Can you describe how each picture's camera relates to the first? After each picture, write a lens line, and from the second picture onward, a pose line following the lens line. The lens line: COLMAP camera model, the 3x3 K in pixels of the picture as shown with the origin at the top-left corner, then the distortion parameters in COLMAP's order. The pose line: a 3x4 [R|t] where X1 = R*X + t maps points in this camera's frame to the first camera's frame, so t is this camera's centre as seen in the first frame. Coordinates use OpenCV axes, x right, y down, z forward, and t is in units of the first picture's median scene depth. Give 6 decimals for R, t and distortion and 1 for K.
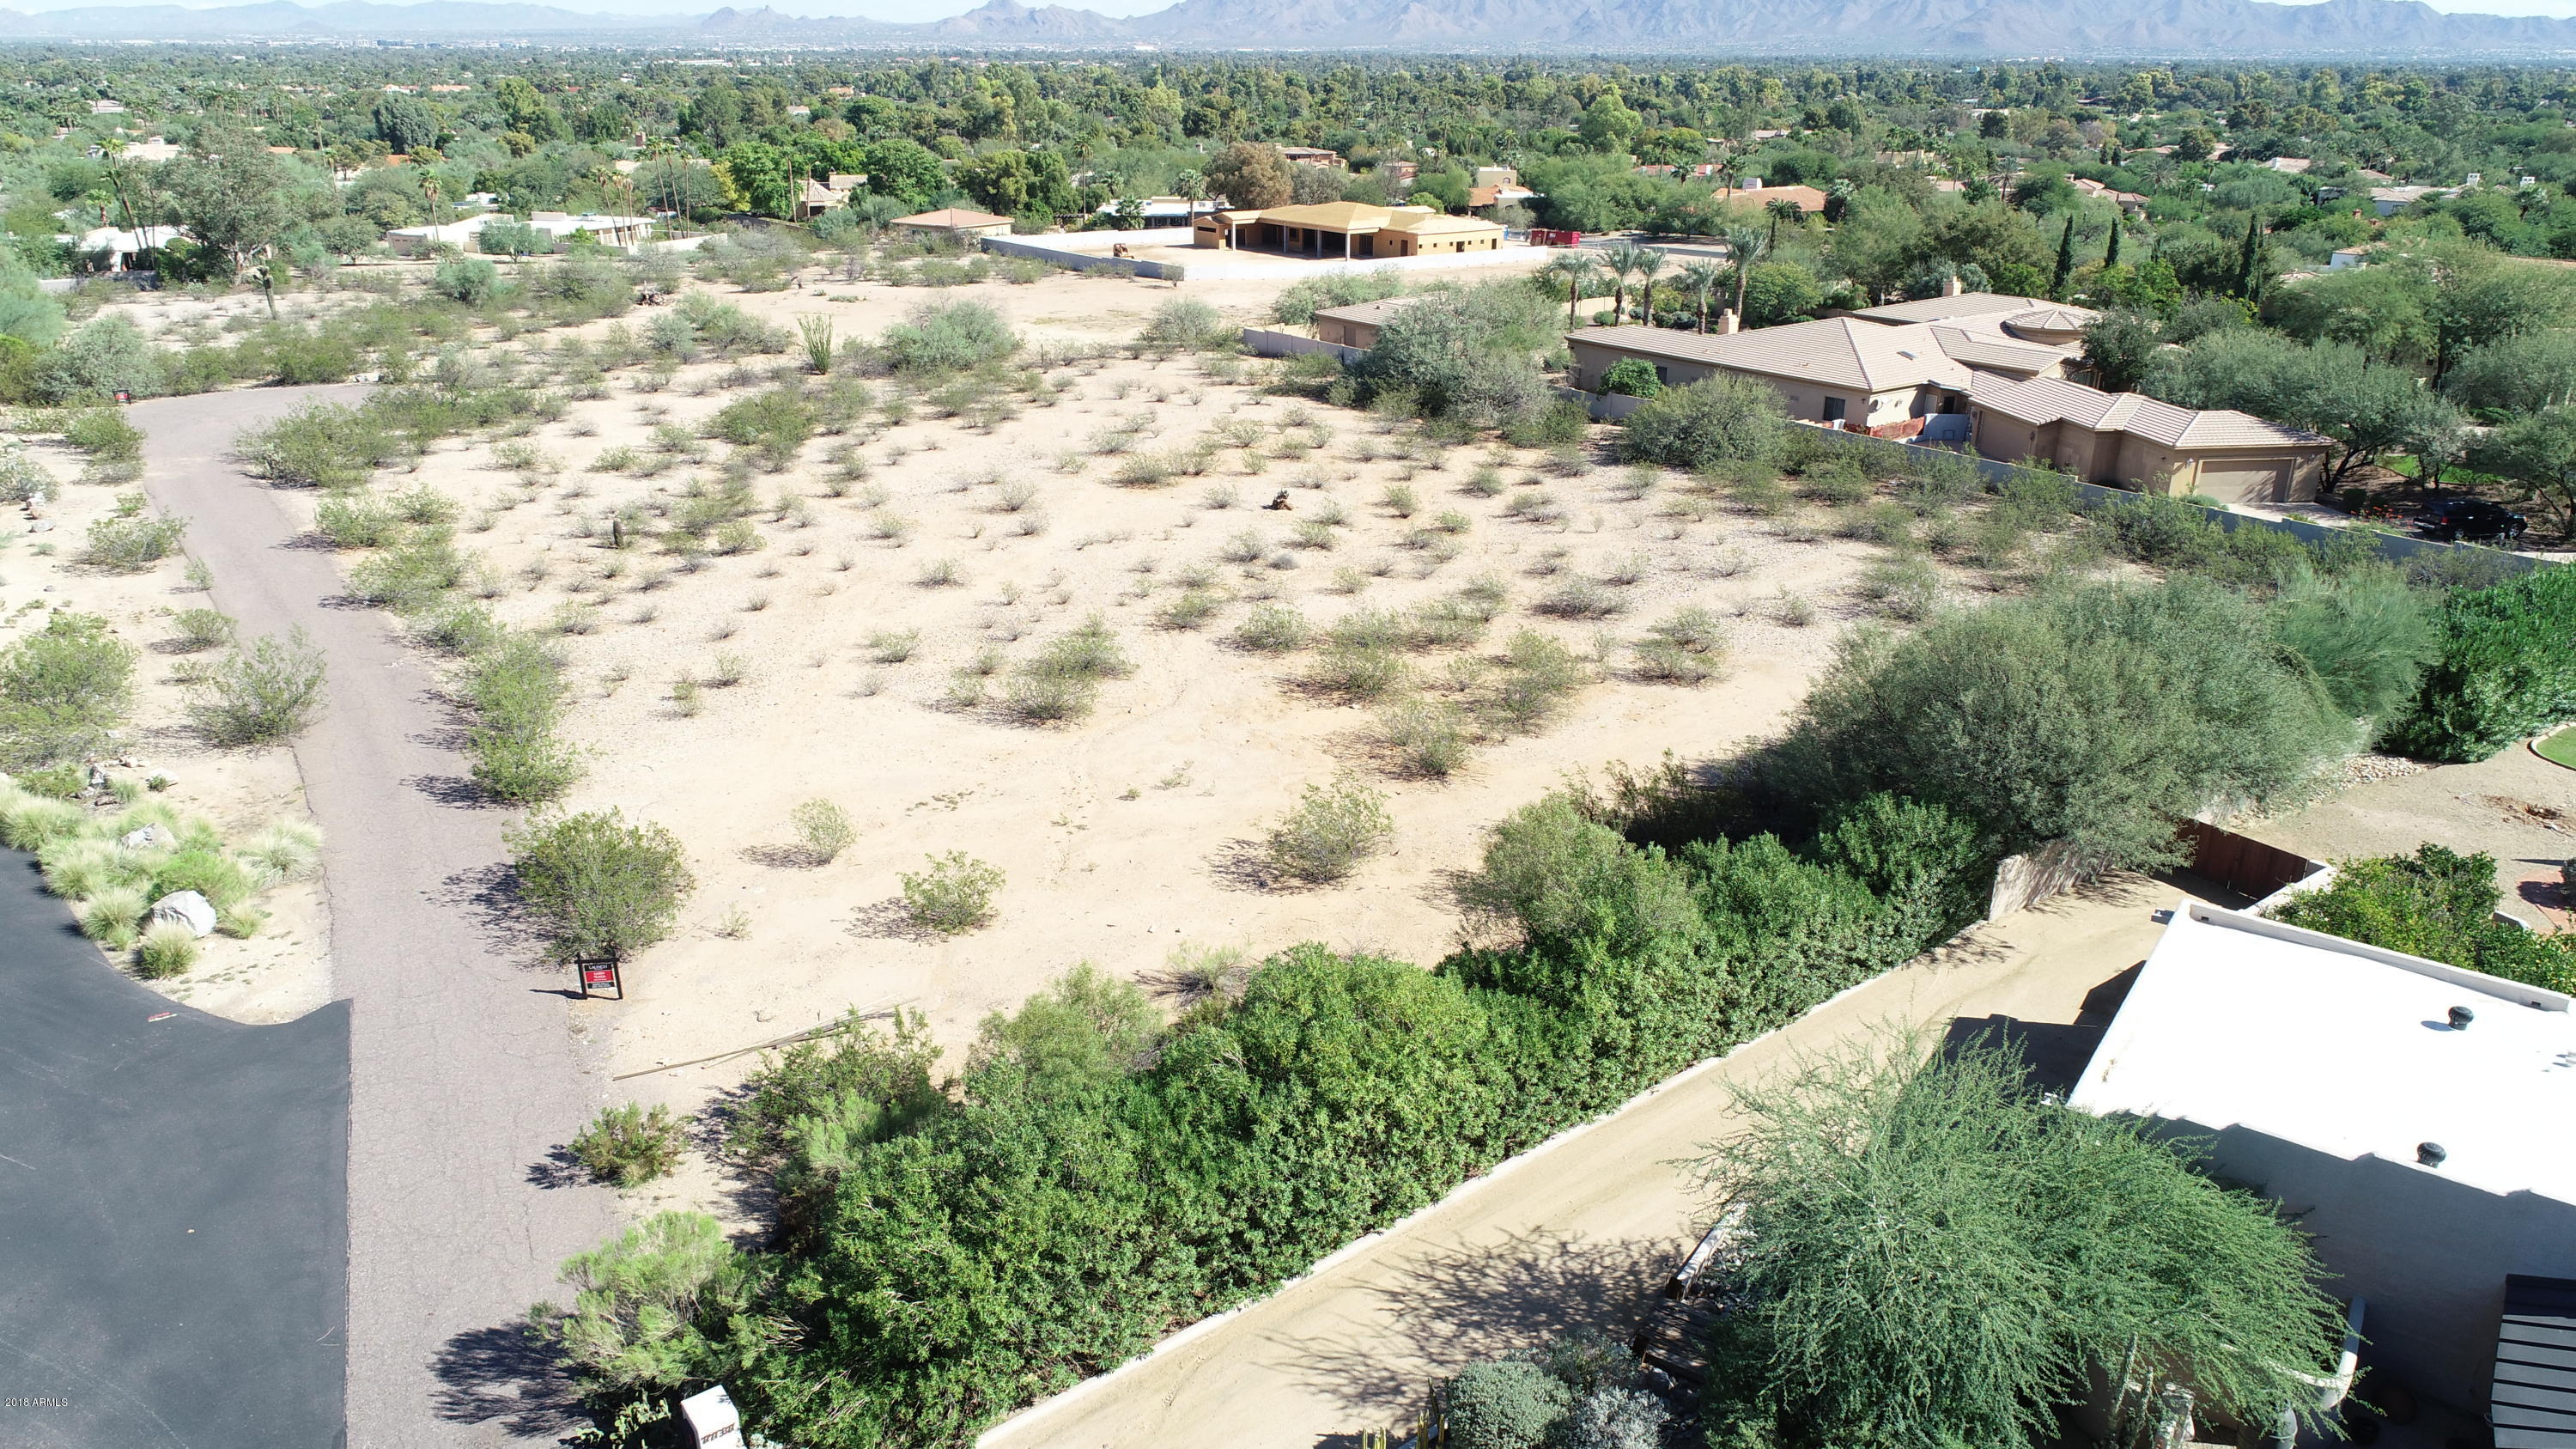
lens RADIAL K [[1713.8, 0, 1280.9], [0, 1713.8, 727.3], [0, 0, 1]] dist [-0.002429, -0.000984]
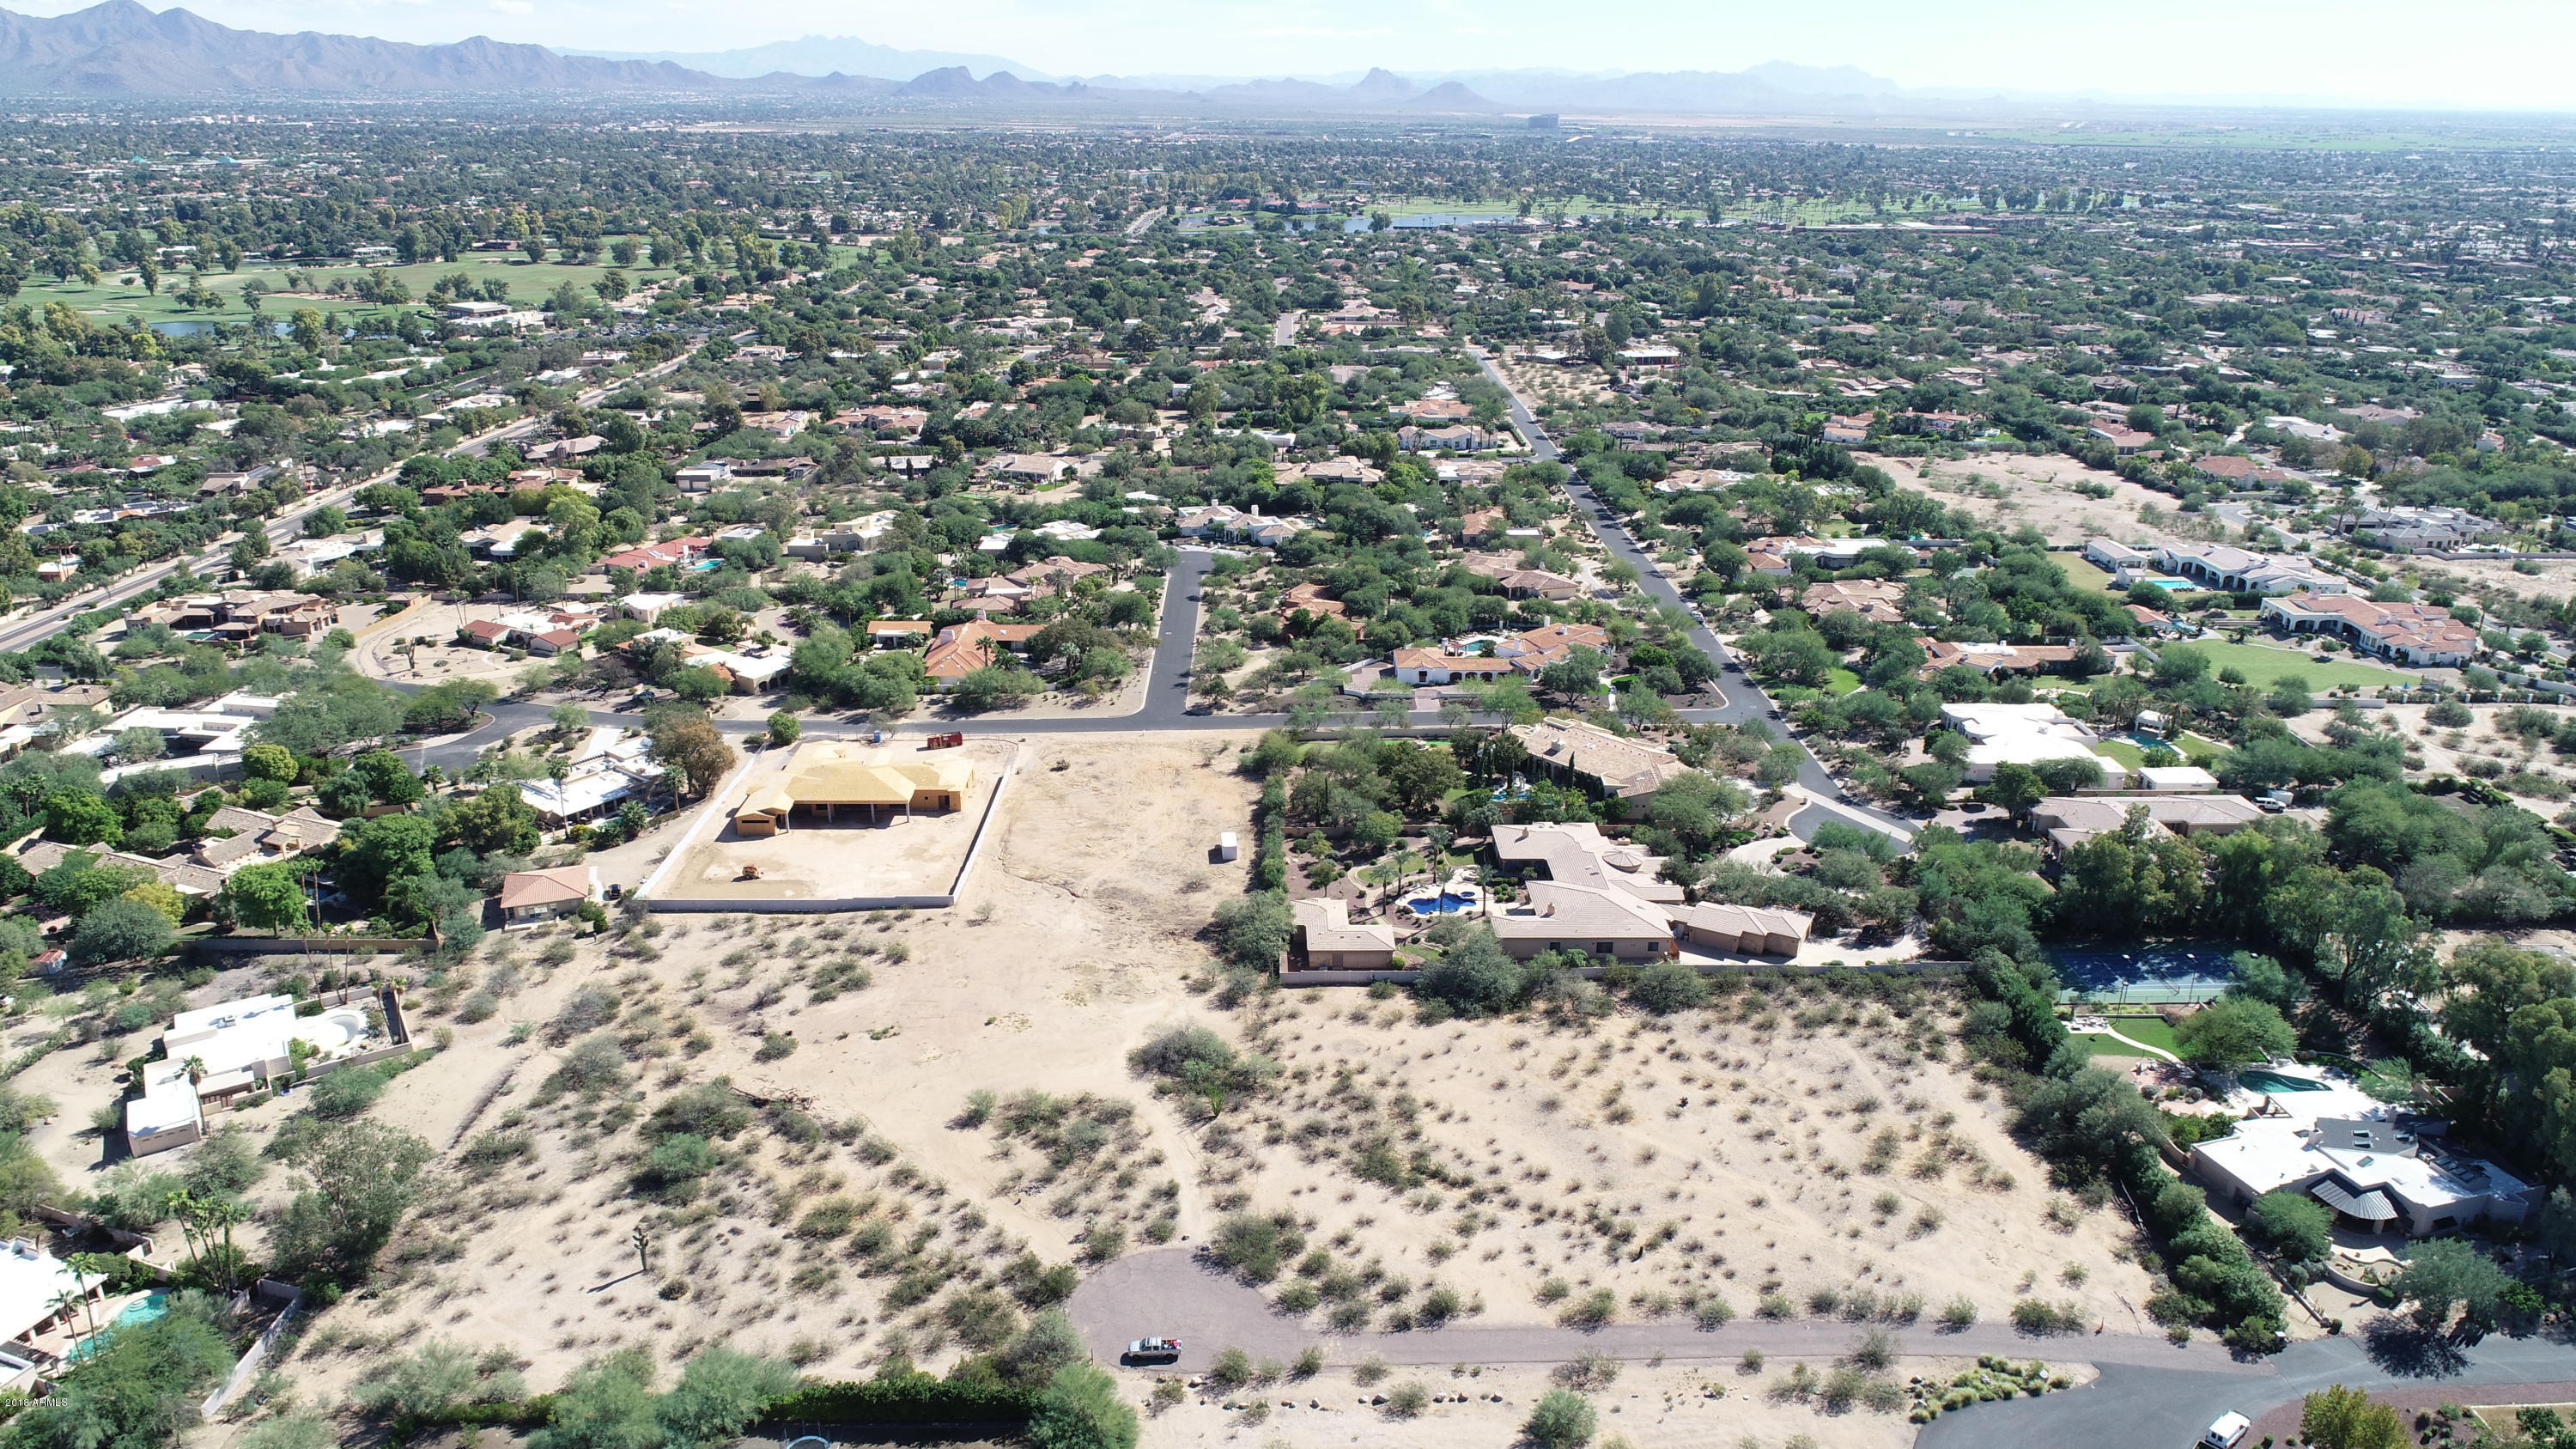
lens RADIAL K [[1713.8, 0, 1284.6], [0, 1713.8, 729.5], [0, 0, 1]] dist [-0.002429, -0.000984]
pose [[0.586651, -0.282831, 0.758846, -2.007227], [0.292749, 0.947730, 0.126912, -1.095538], [-0.755076, 0.147699, 0.638785, -0.198753]]
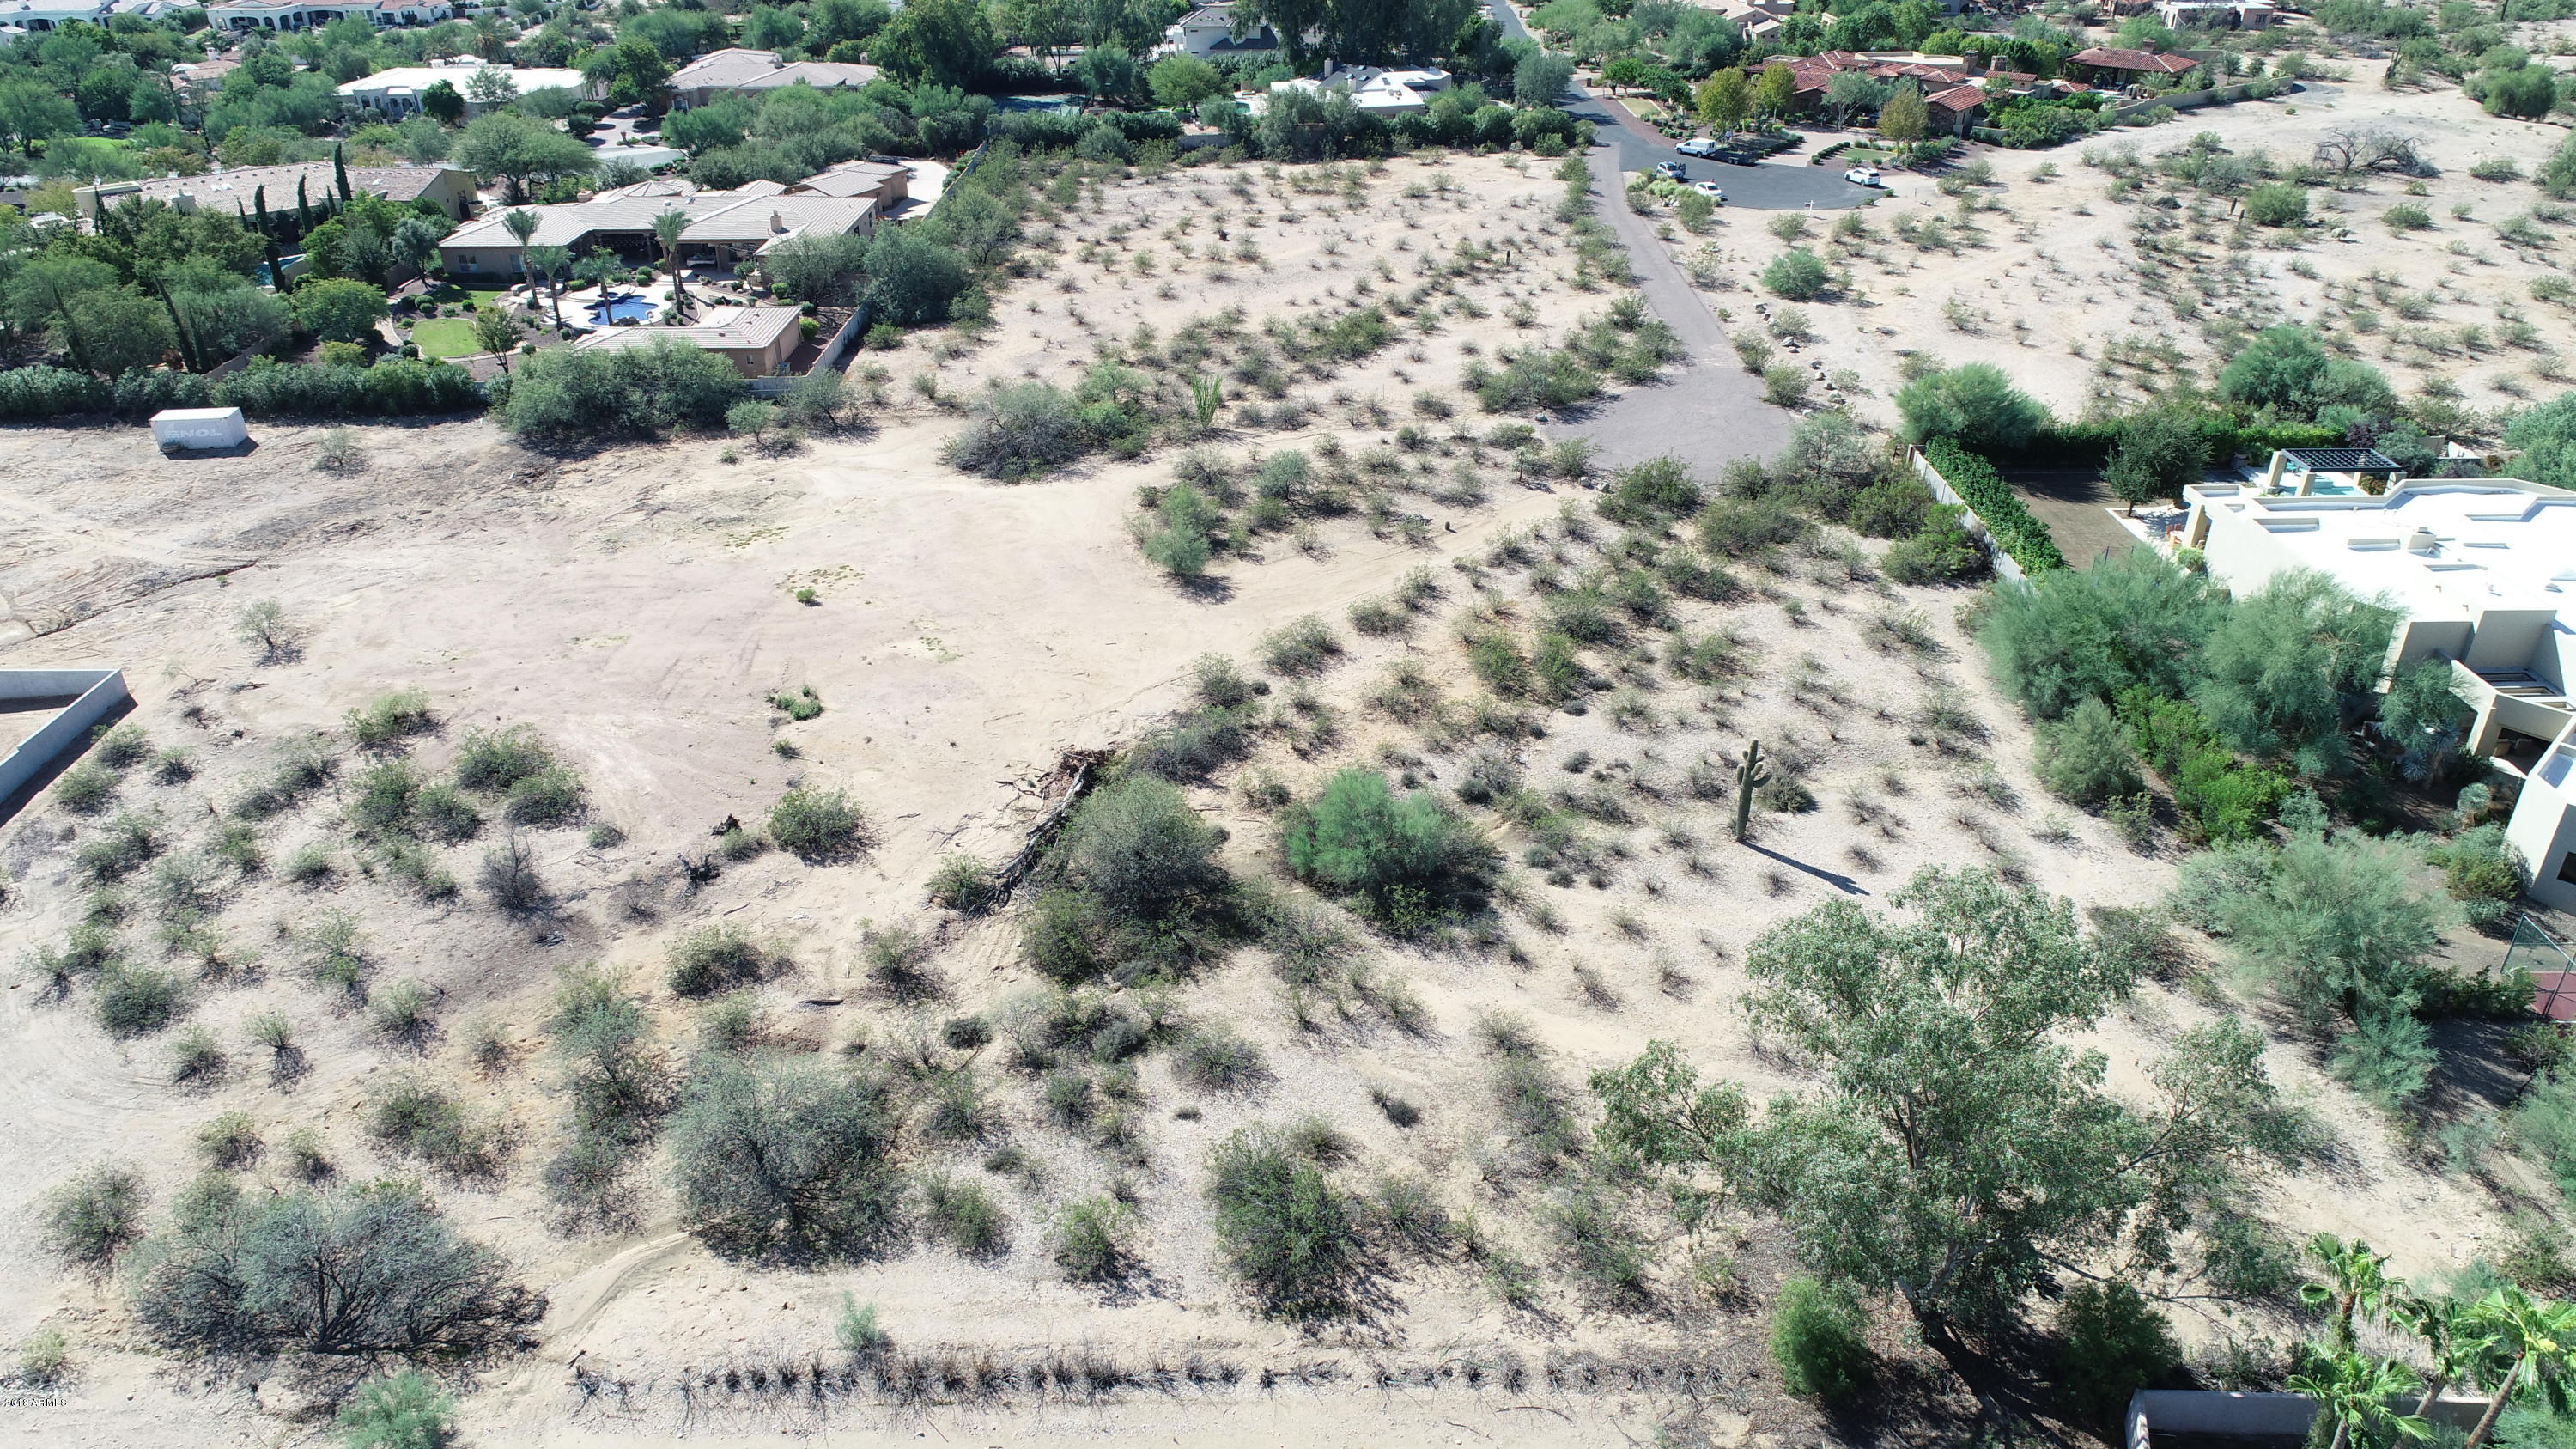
lens RADIAL K [[1713.8, 0, 1284.1], [0, 1713.8, 725.2], [0, 0, 1]] dist [-0.002429, -0.000984]
pose [[-0.802091, -0.288902, 0.522672, -1.342506], [0.219730, 0.671044, 0.708109, -1.207143], [-0.555310, 0.682814, -0.474758, 2.366960]]
